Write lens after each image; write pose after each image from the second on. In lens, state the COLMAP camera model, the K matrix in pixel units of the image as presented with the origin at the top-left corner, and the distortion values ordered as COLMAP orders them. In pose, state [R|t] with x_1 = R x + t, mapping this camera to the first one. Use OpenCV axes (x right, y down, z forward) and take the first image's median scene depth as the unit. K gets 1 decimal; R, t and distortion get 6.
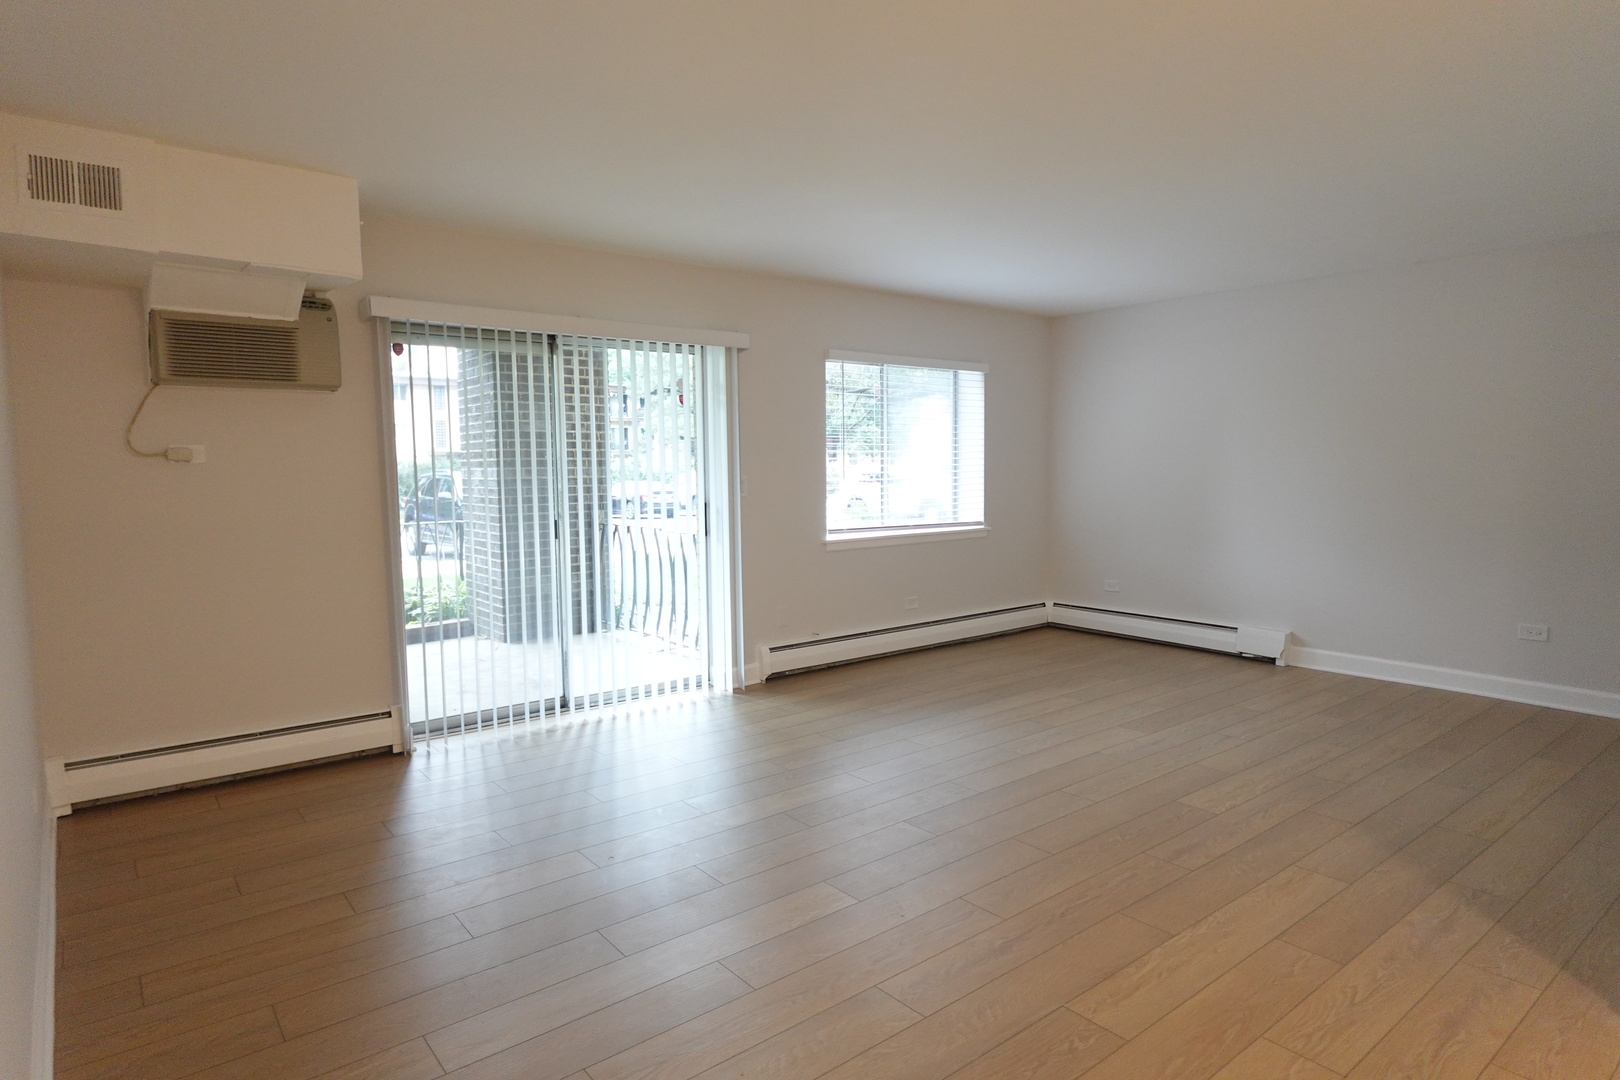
lens RADIAL K [[914.8, 0, 798.4], [0, 914.8, 537.6], [0, 0, 1]] dist [-0.001482, 0.000643]
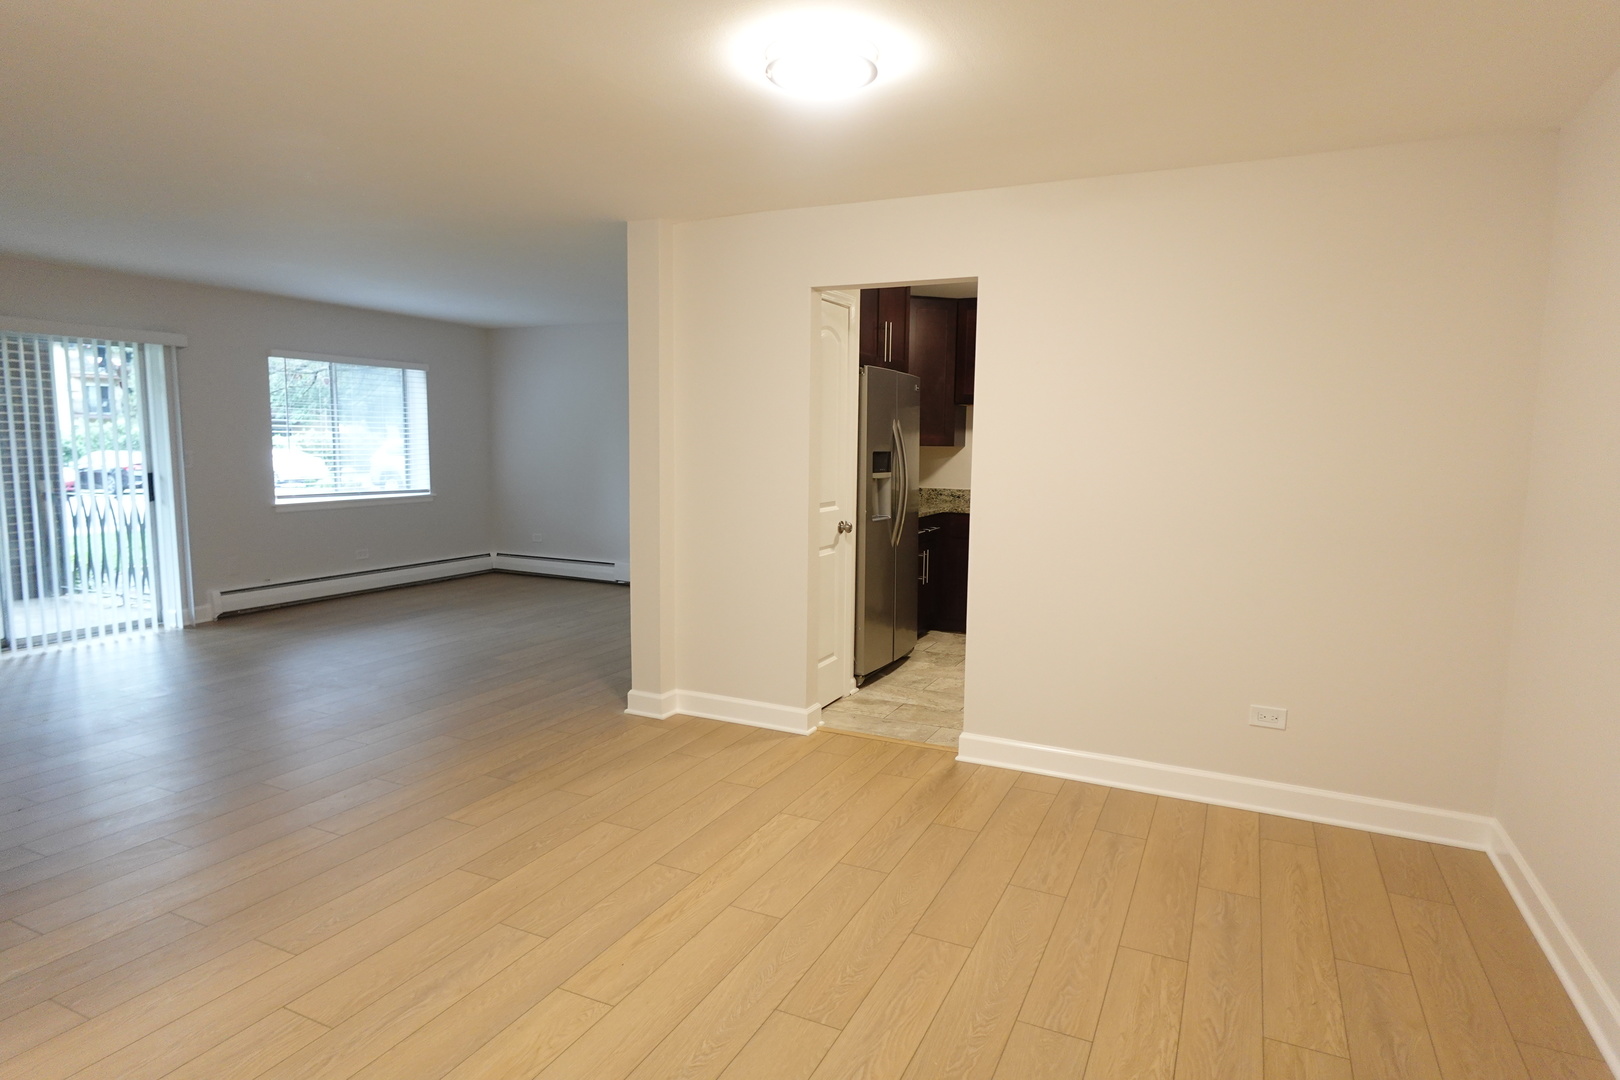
lens RADIAL K [[914.8, 0, 816.4], [0, 914.8, 540.3], [0, 0, 1]] dist [-0.001482, 0.000643]
pose [[0.893326, -0.027933, 0.448540, 0.130134], [0.014222, 0.999324, 0.033909, 0.020252], [-0.449183, -0.023913, 0.893120, -0.437823]]
